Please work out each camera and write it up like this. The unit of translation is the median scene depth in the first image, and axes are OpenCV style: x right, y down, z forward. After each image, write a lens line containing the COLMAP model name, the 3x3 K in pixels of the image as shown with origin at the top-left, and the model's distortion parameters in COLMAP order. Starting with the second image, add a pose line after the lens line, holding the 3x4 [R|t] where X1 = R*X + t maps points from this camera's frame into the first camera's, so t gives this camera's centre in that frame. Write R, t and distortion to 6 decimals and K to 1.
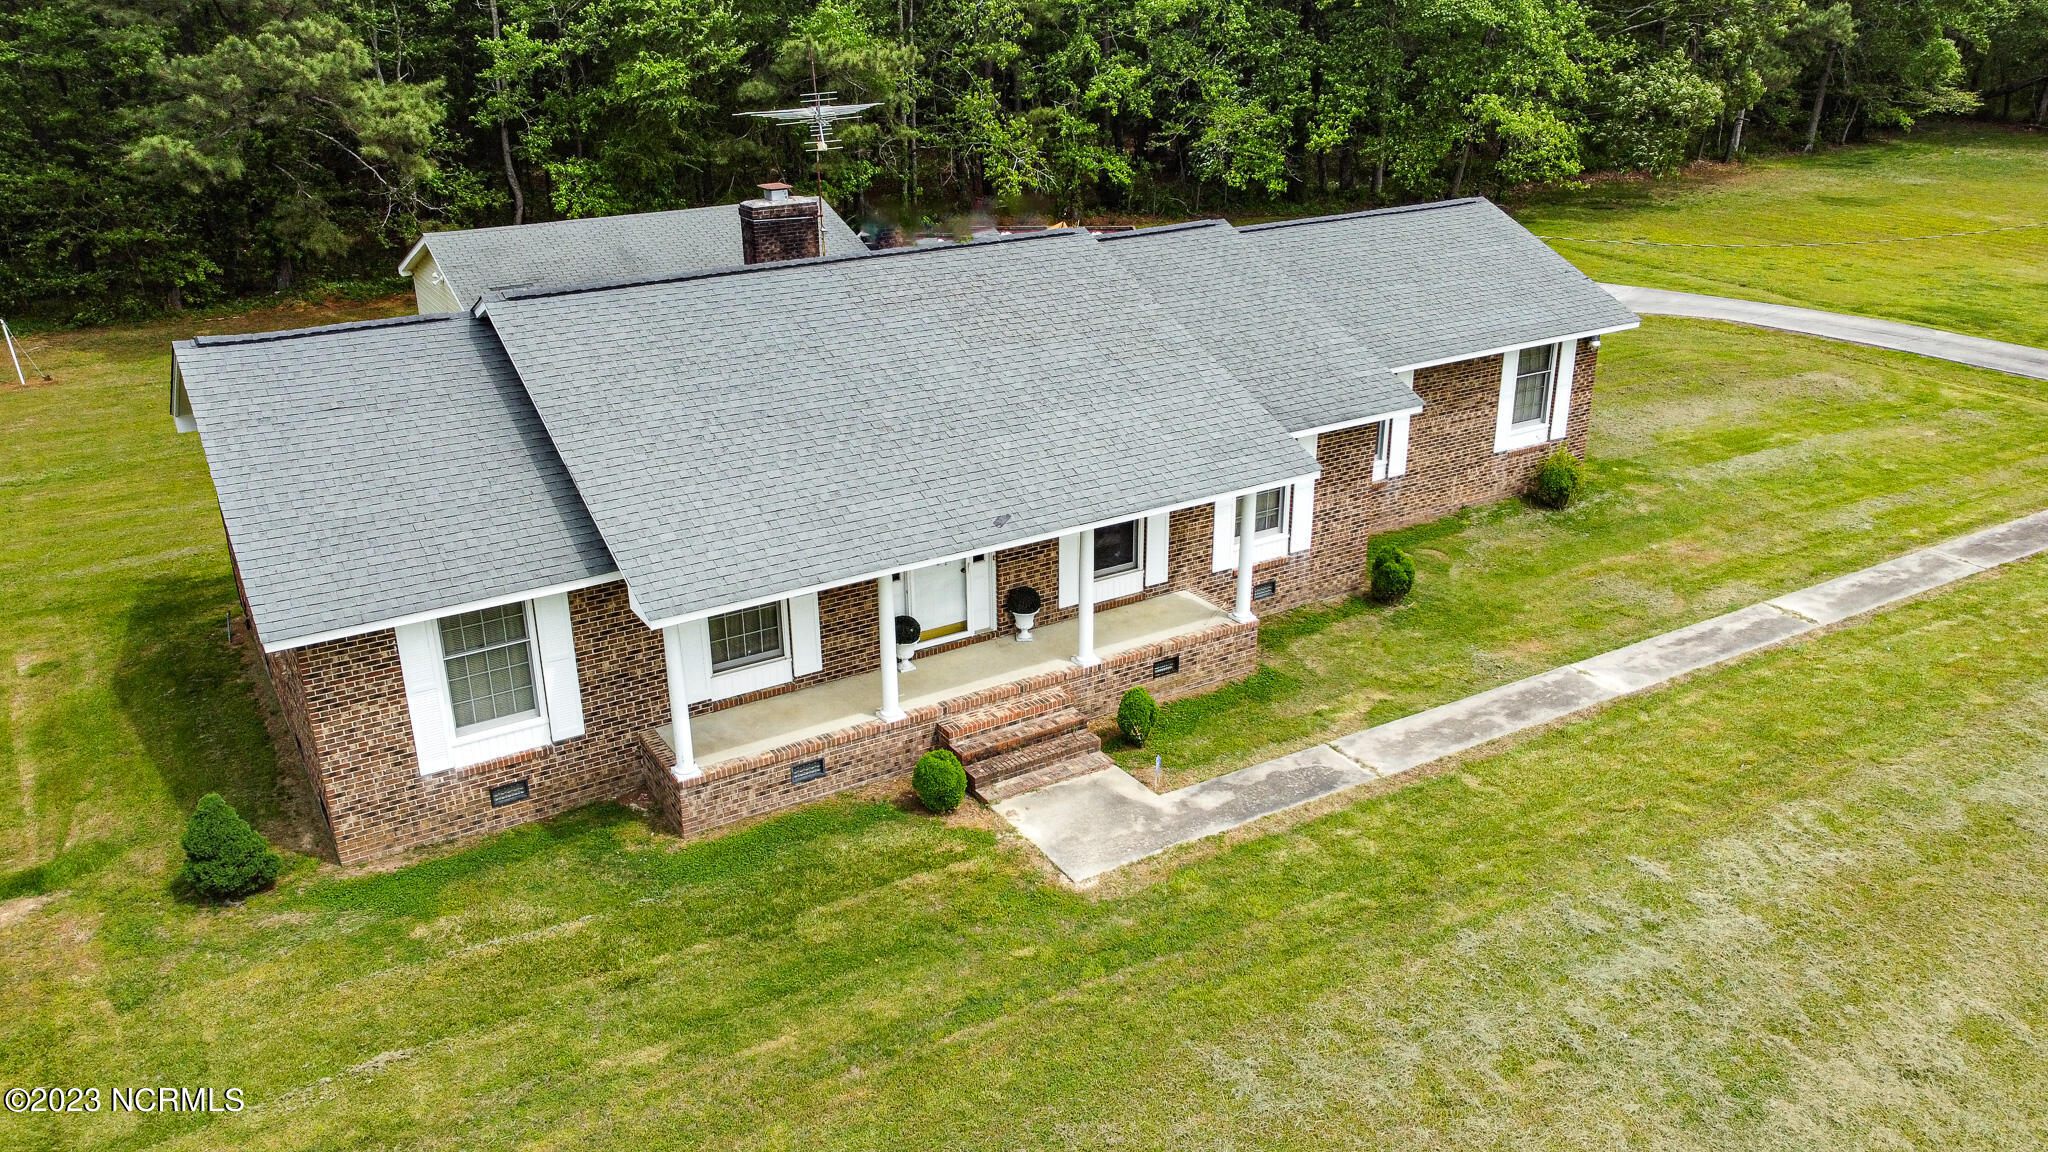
lens RADIAL K [[1554.3, 0, 1019.5], [0, 1554.3, 570.0], [0, 0, 1]] dist [0.009656, -0.027276]
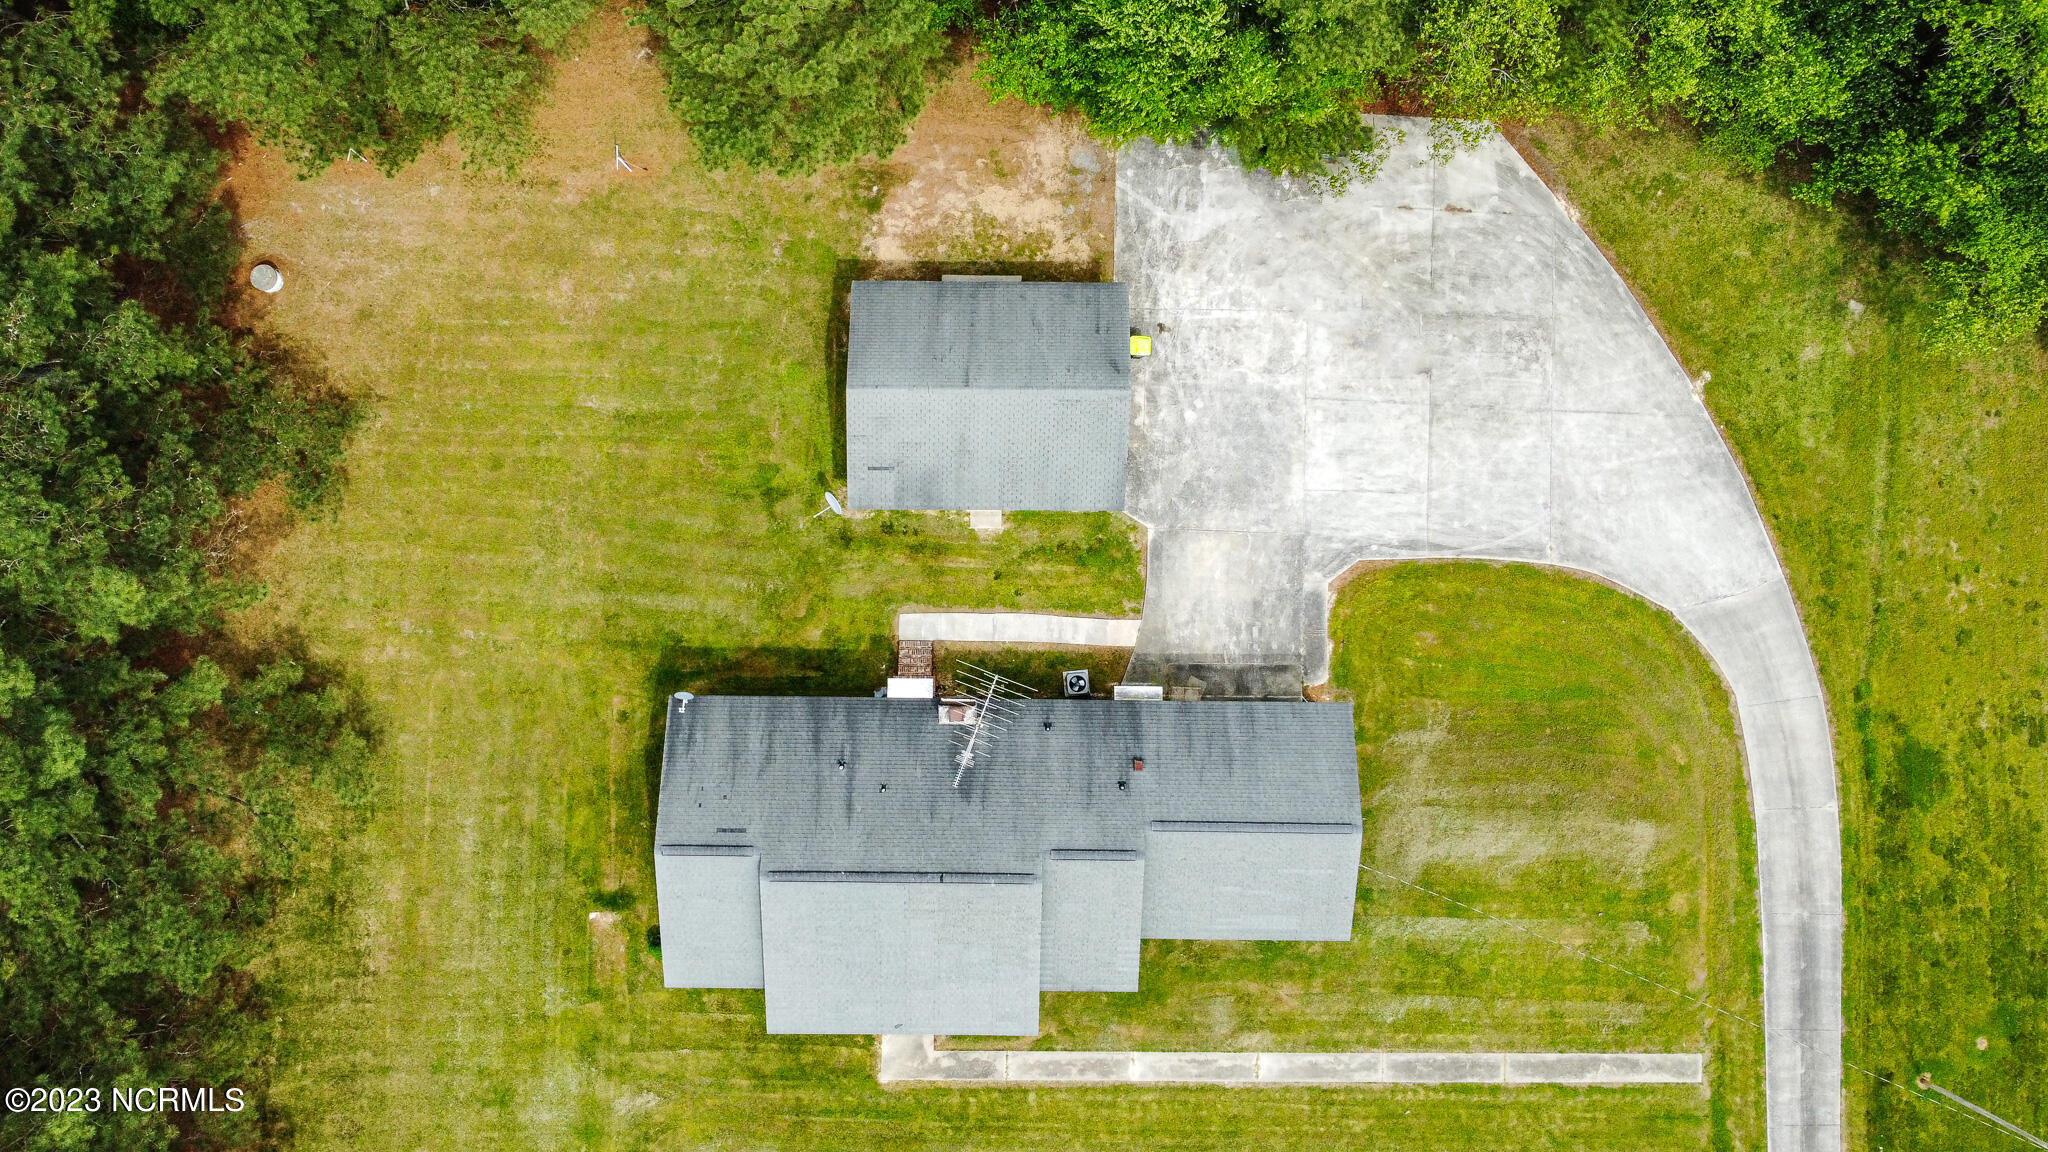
lens RADIAL K [[1554.3, 0, 1017.9], [0, 1554.3, 583.3], [0, 0, 1]] dist [0.009656, -0.027276]
pose [[0.845137, 0.534420, 0.011758, -0.242648], [-0.220624, 0.328692, 0.918307, -2.463113], [0.486897, -0.778689, 0.395695, 0.502050]]
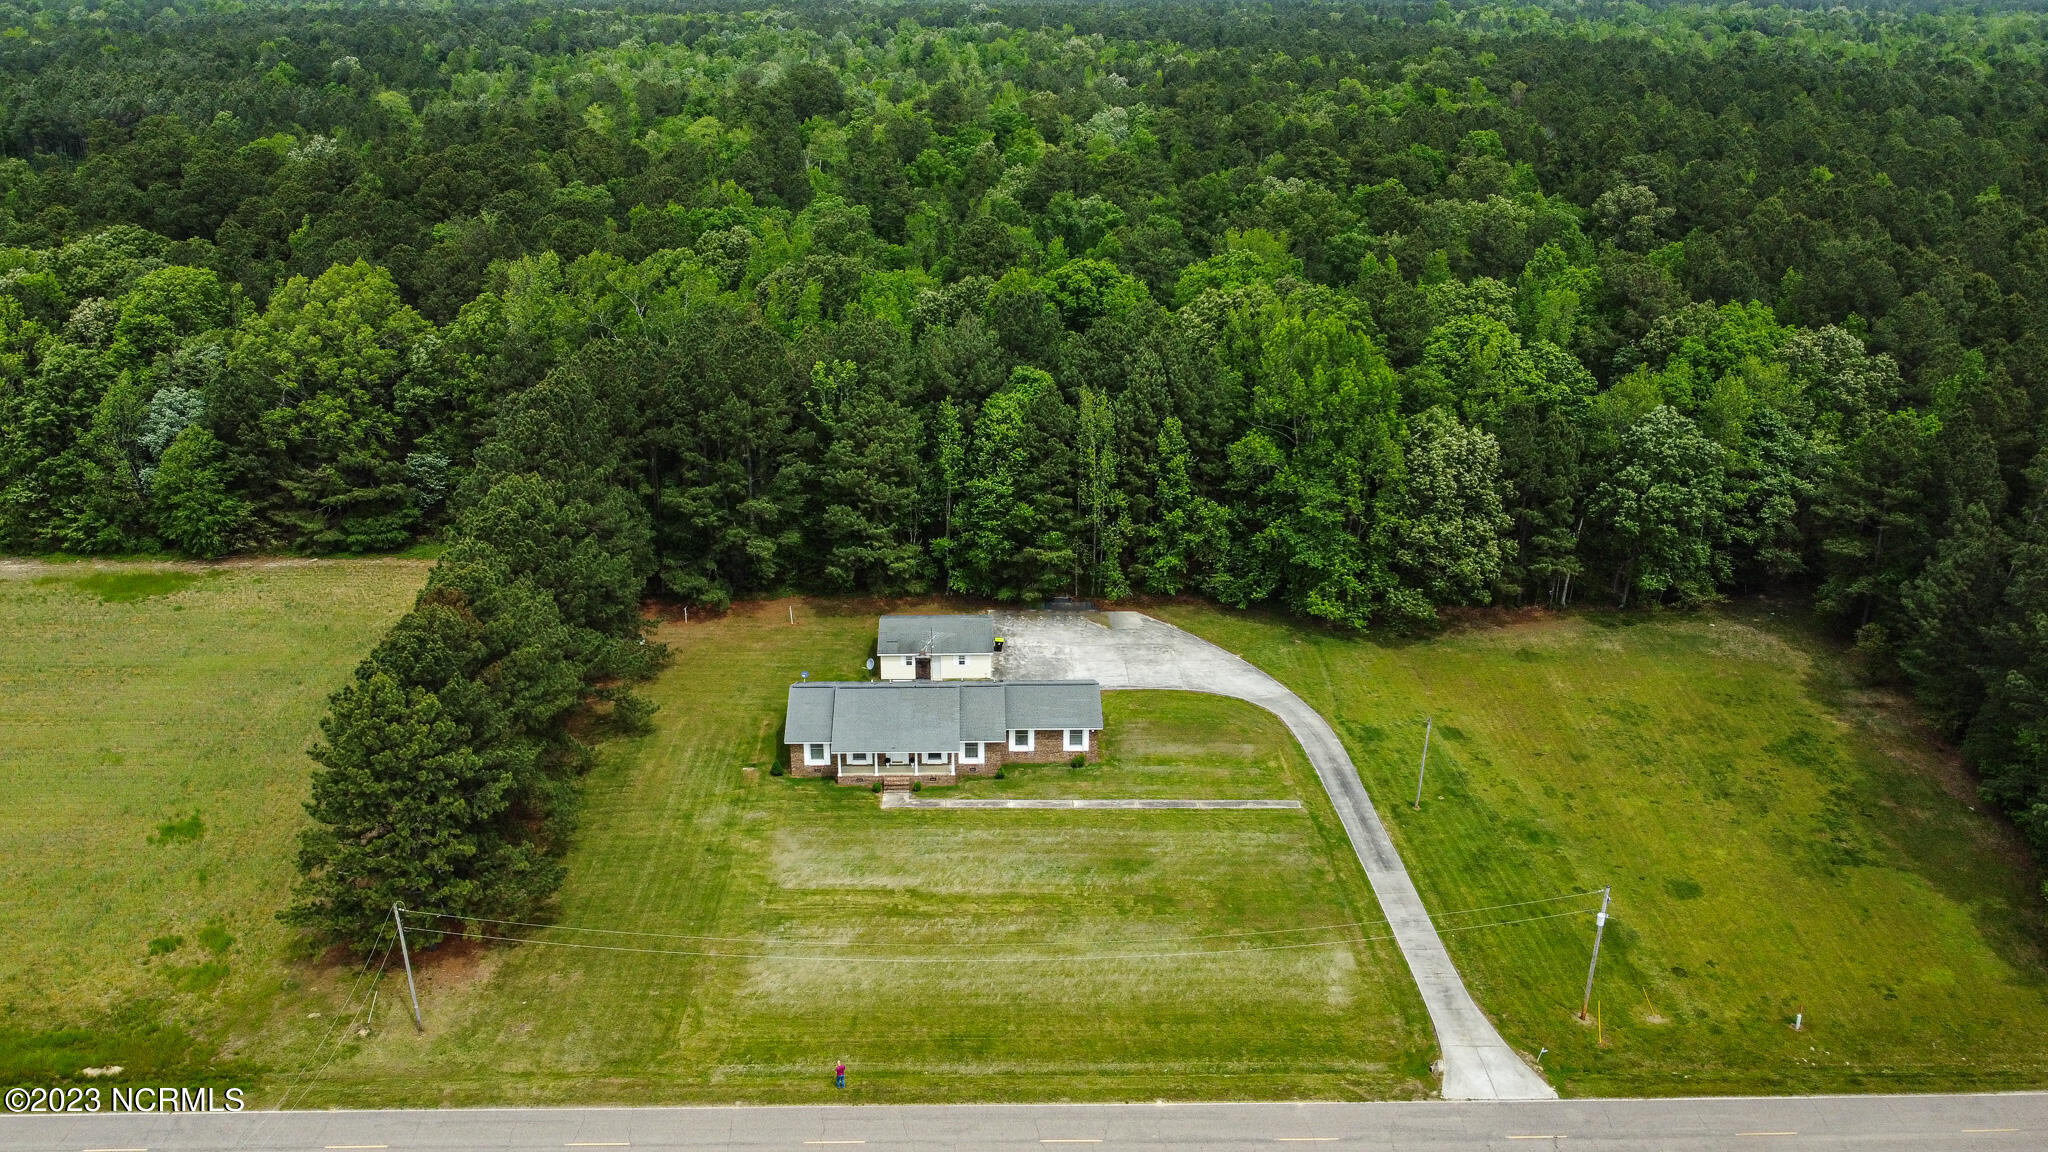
lens RADIAL K [[1554.3, 0, 994.0], [0, 1554.3, 594.8], [0, 0, 1]] dist [0.009656, -0.027276]
pose [[0.864470, 0.207979, -0.457642, 2.459568], [-0.197787, 0.977692, 0.070708, -0.927670], [0.462138, 0.029391, 0.886321, -3.476042]]
